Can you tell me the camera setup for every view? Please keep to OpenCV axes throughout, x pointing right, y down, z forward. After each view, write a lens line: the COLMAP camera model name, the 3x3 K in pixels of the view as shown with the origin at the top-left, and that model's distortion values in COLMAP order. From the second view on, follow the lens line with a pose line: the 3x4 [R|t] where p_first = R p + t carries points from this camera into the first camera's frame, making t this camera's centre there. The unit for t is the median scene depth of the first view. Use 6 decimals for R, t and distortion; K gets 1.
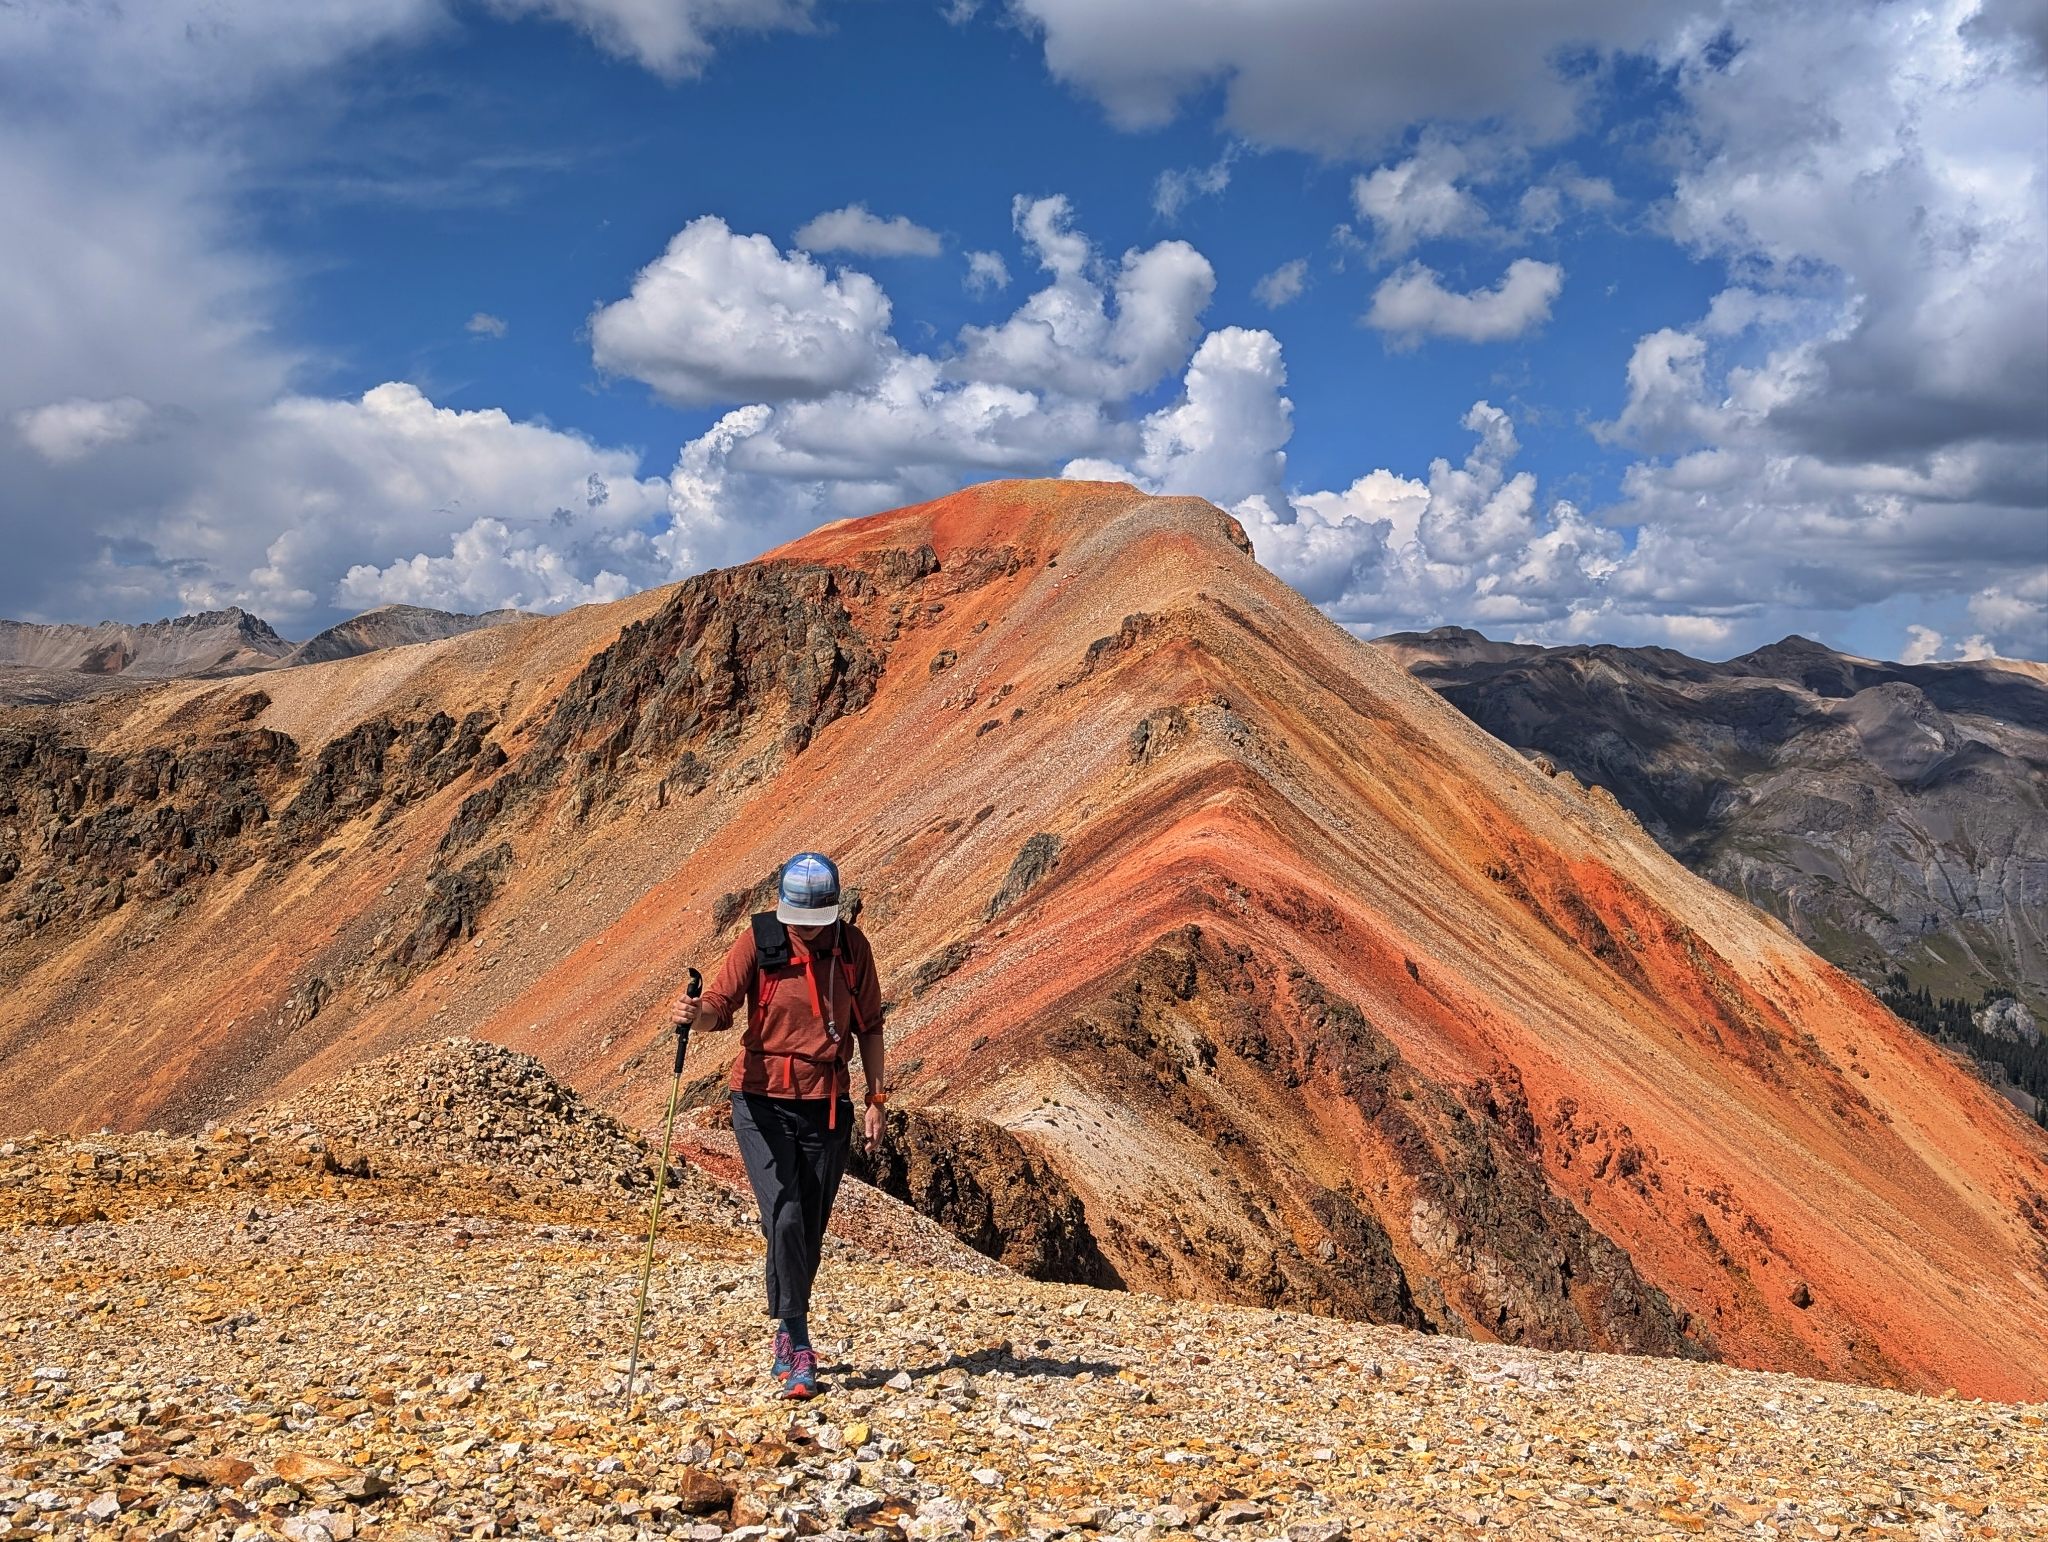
lens RADIAL K [[1434.7, 0, 1024.3], [0, 1434.7, 770.8], [0, 0, 1]] dist [-0.000882, 0.000006]
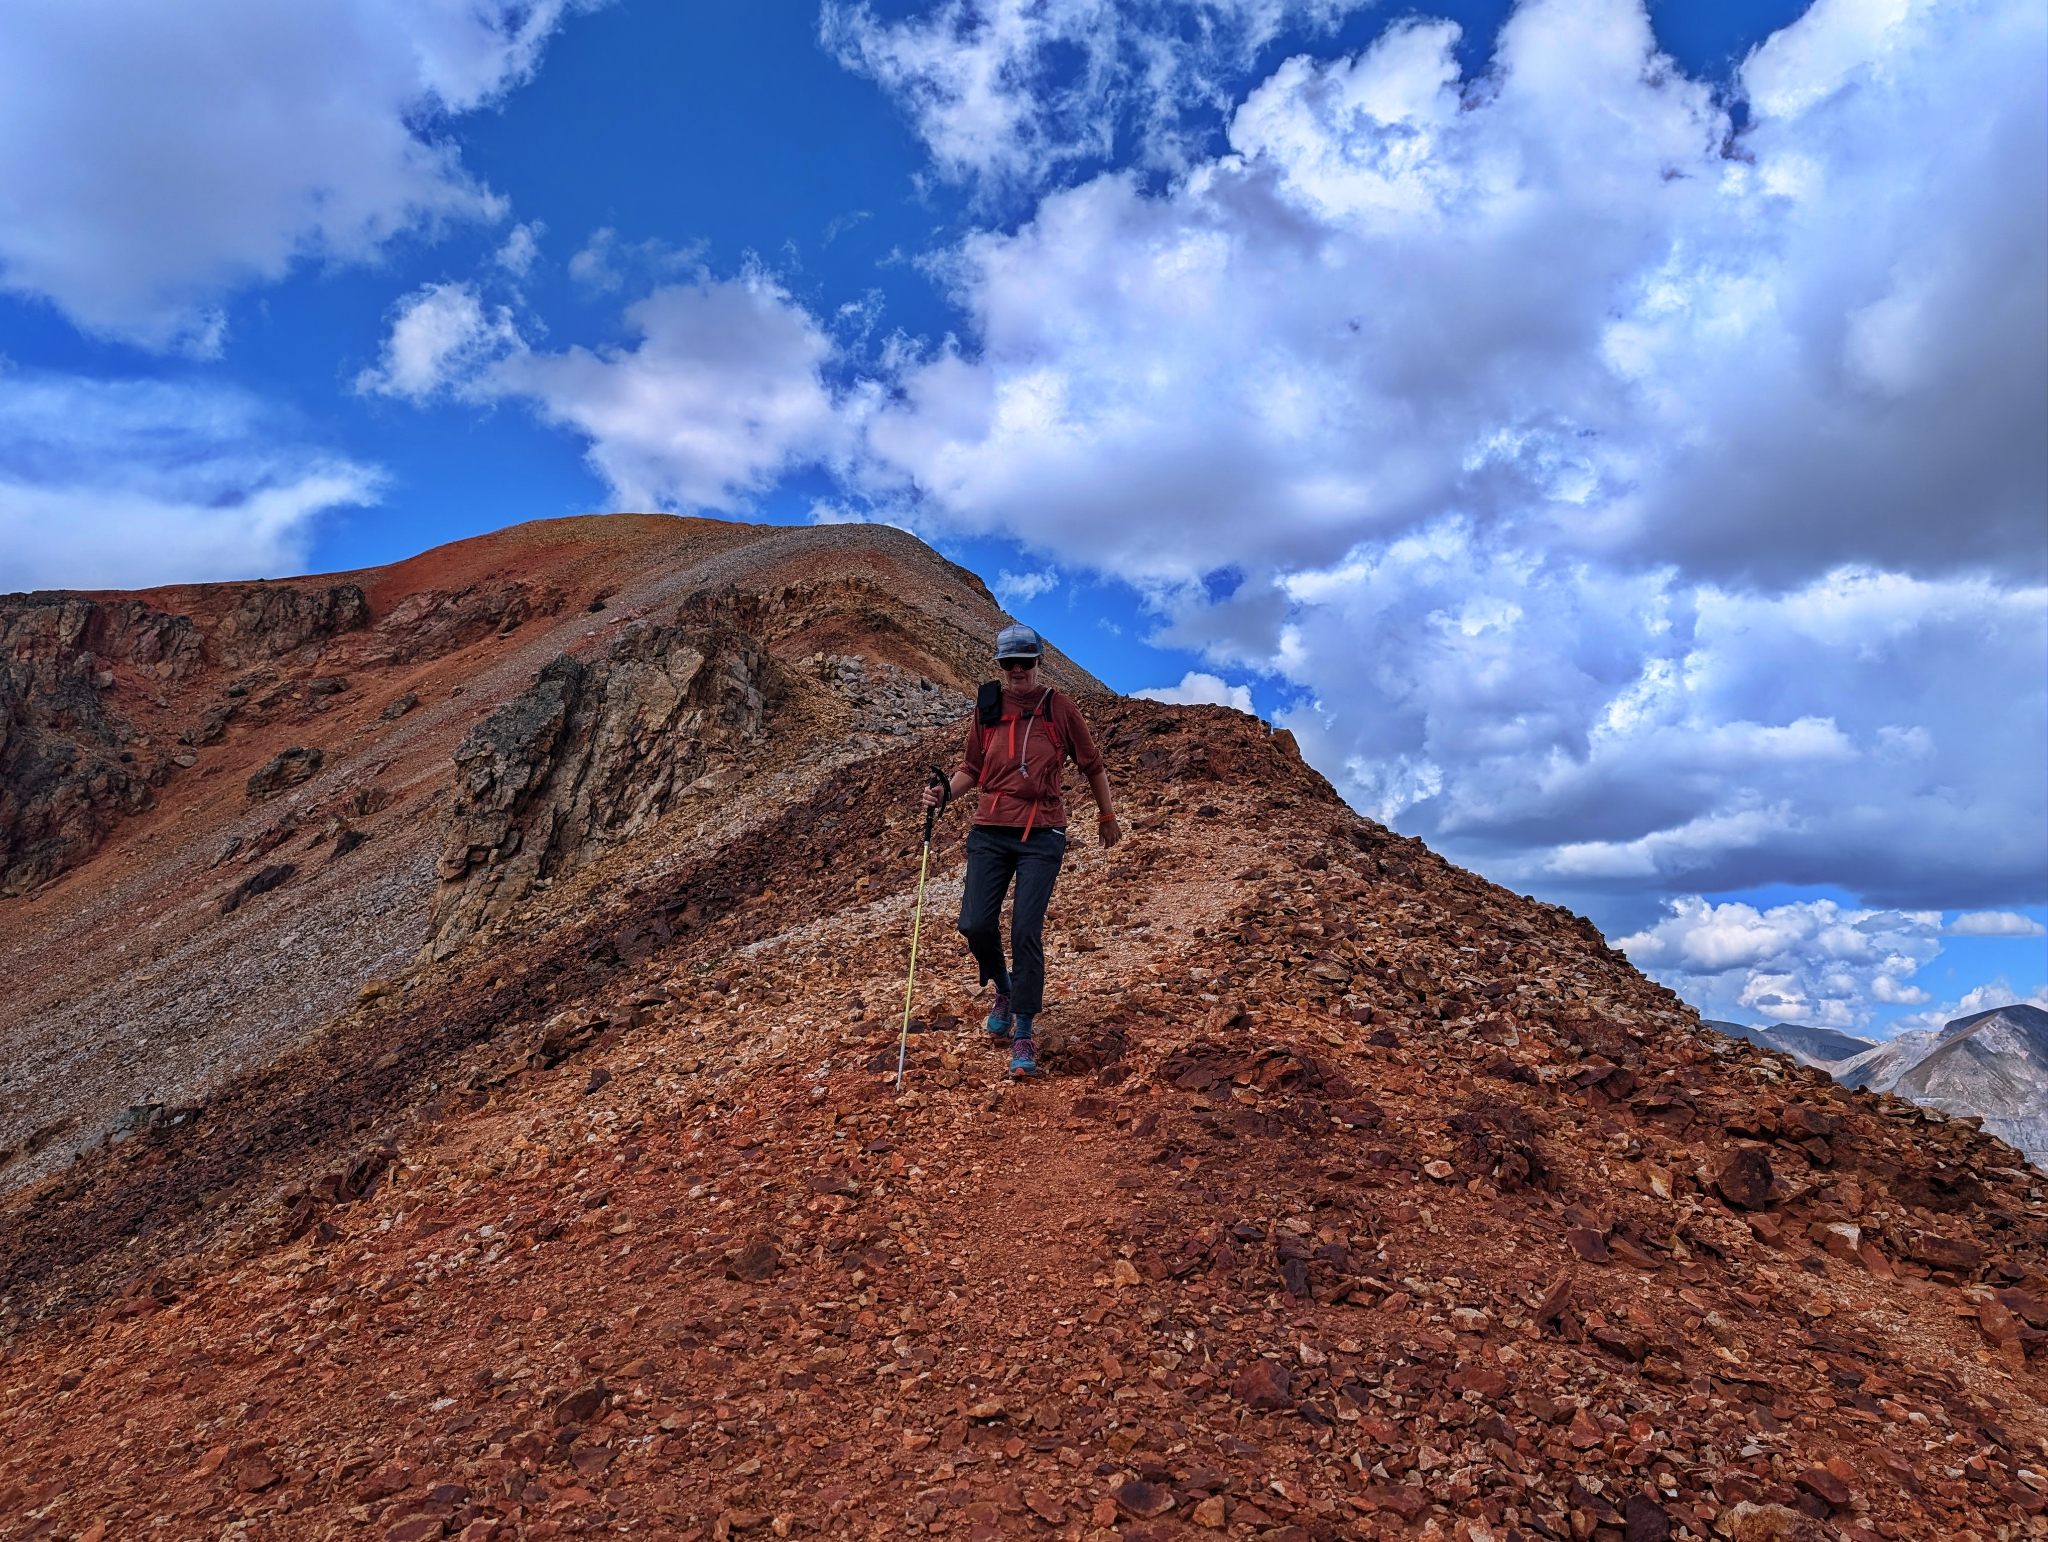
lens RADIAL K [[1434.7, 0, 1023.6], [0, 1434.7, 771.1], [0, 0, 1]] dist [-0.000882, 0.000006]
pose [[0.980161, 0.032861, 0.195460, 0.066883], [0.009102, 0.977657, -0.210009, 0.011513], [-0.197994, 0.207622, 0.957962, 0.517117]]
